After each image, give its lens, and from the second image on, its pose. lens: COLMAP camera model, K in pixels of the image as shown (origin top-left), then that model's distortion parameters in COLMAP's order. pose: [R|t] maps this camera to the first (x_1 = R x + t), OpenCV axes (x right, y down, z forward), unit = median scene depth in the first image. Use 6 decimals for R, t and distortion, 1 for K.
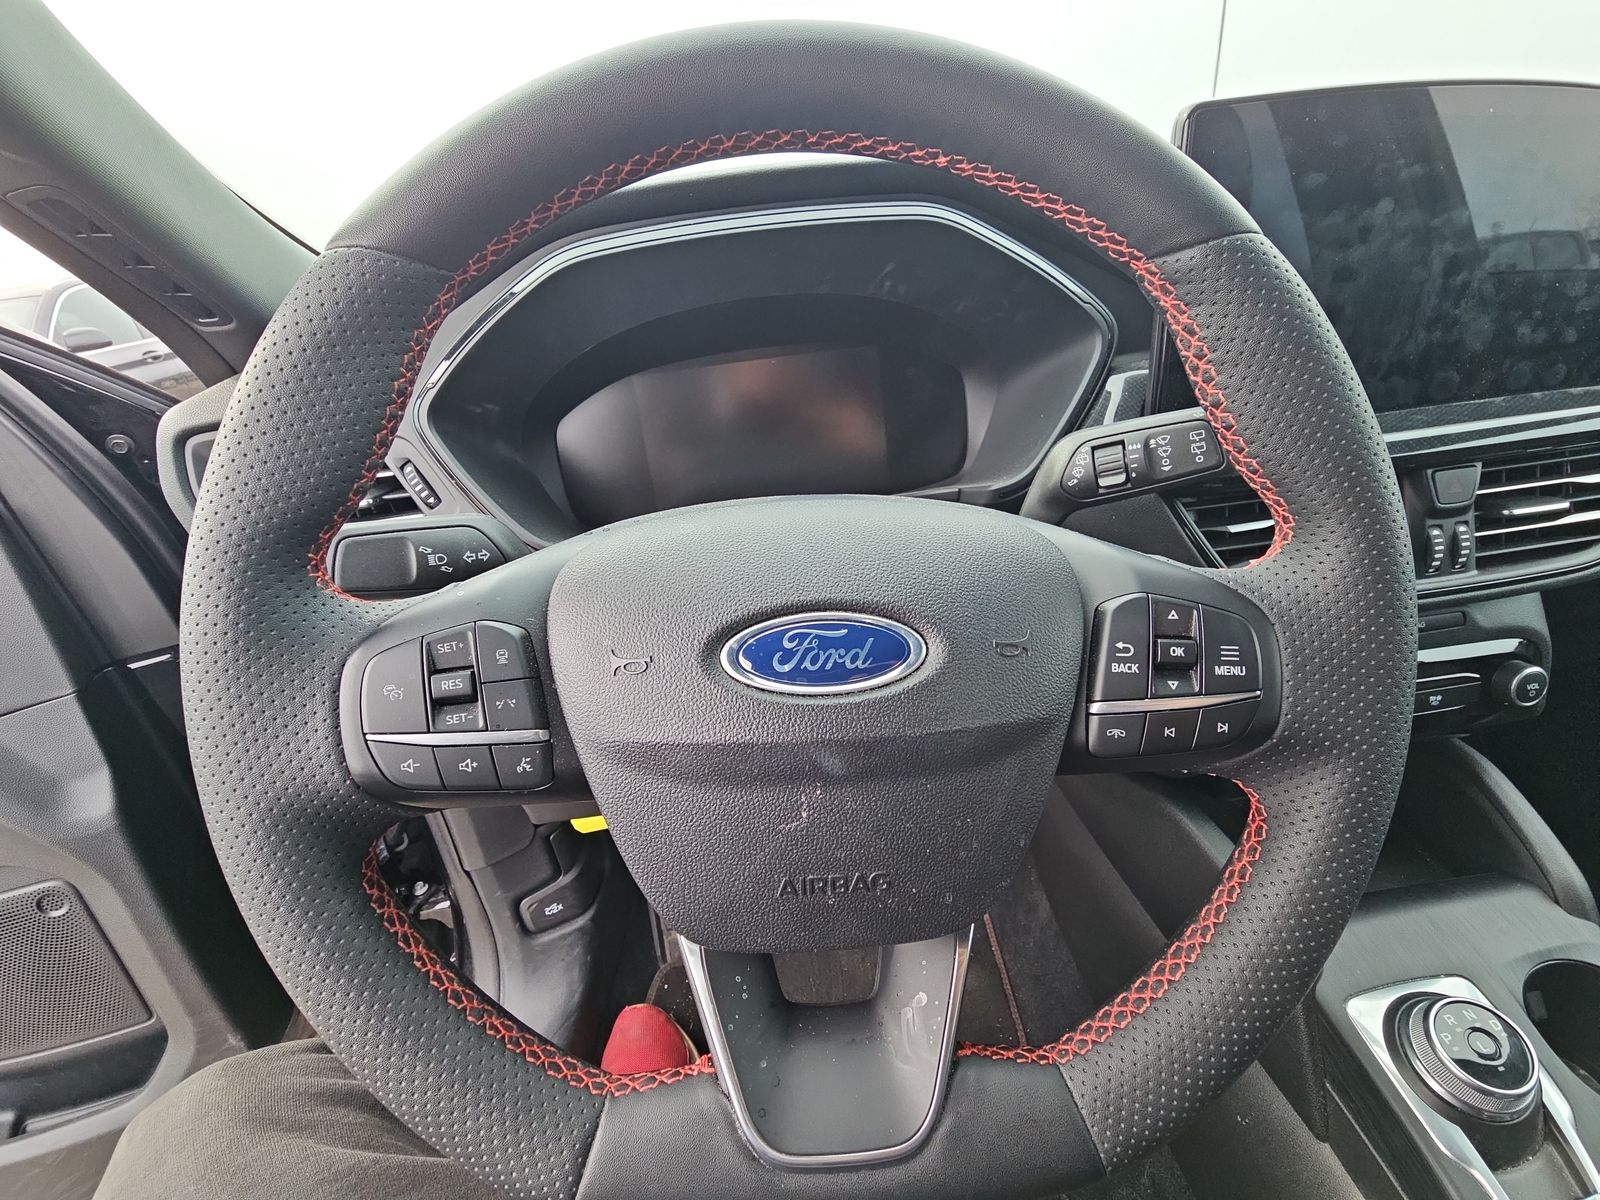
lens RADIAL K [[623.4, 0, 759.3], [0, 623.4, 606.2], [0, 0, 1]] dist [-0.000239, -0.009612]
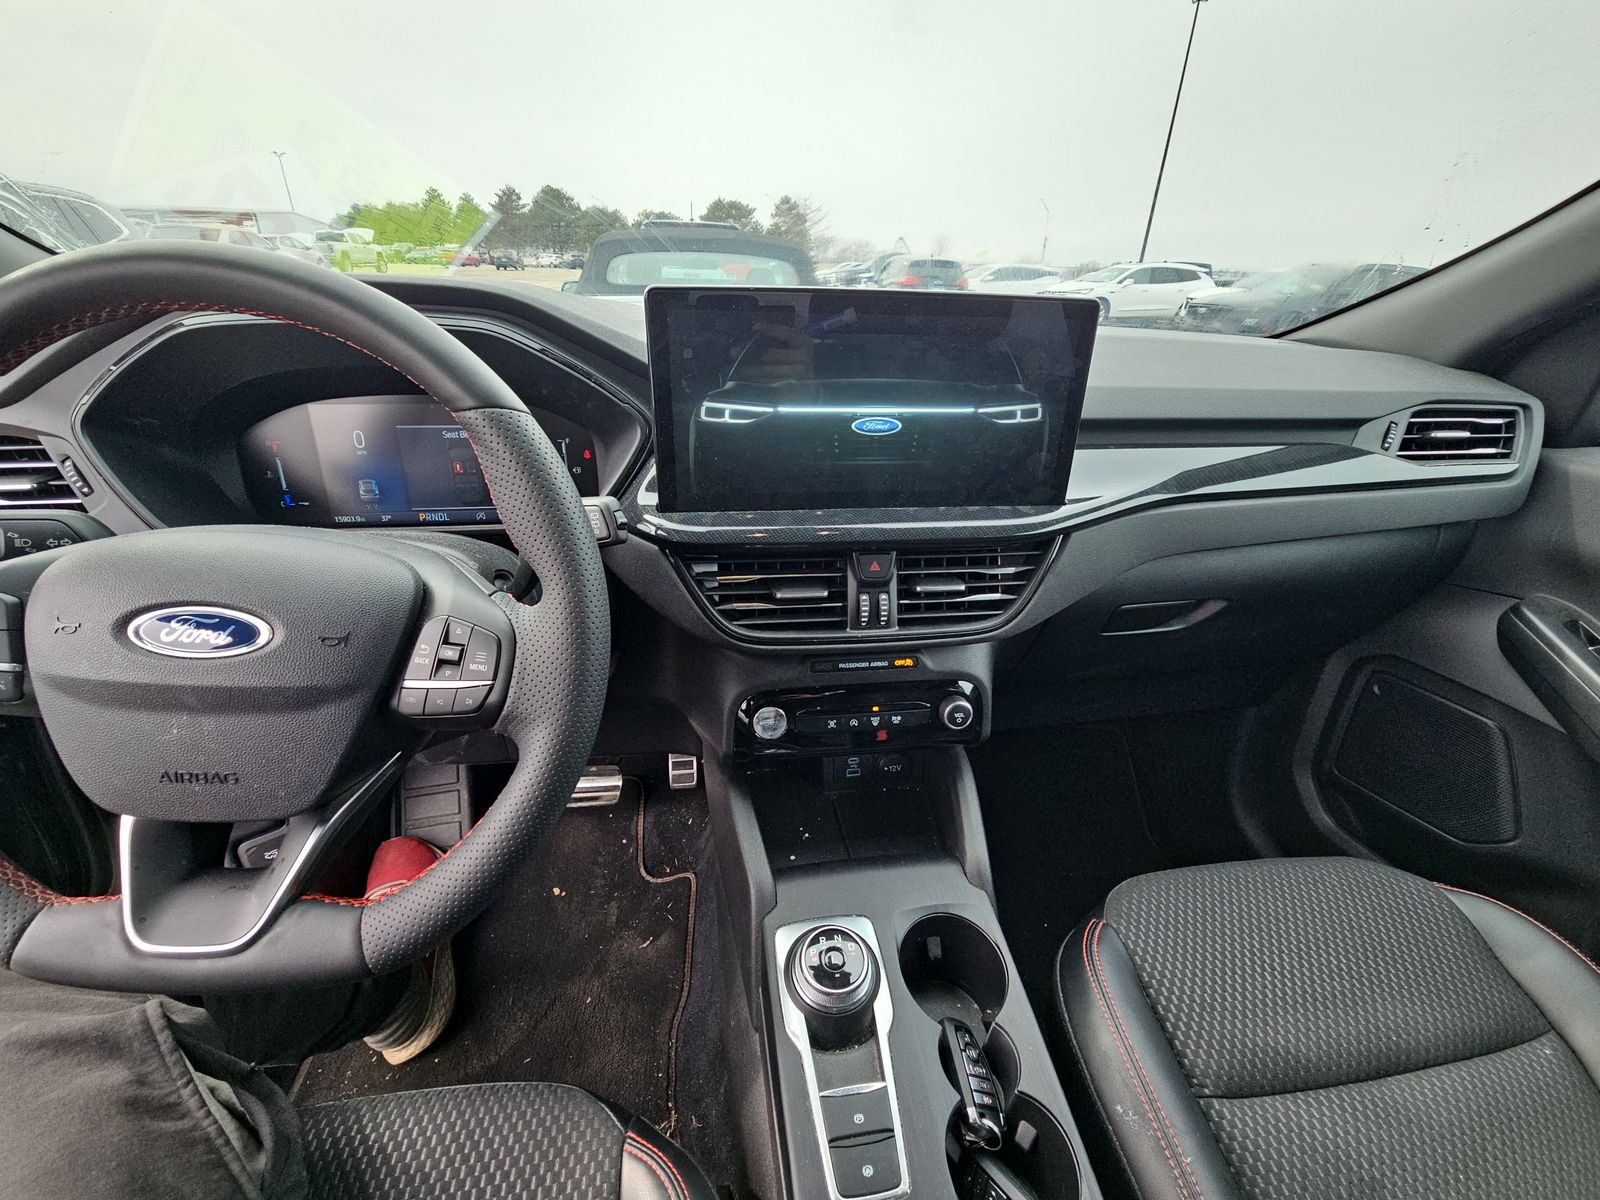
lens RADIAL K [[623.4, 0, 759.3], [0, 623.4, 606.2], [0, 0, 1]] dist [-0.000239, -0.009612]
pose [[0.987702, 0.101125, 0.119239, 0.700336], [-0.100987, 0.994862, -0.007221, -0.065936], [-0.119357, -0.004910, 0.992839, -0.396593]]
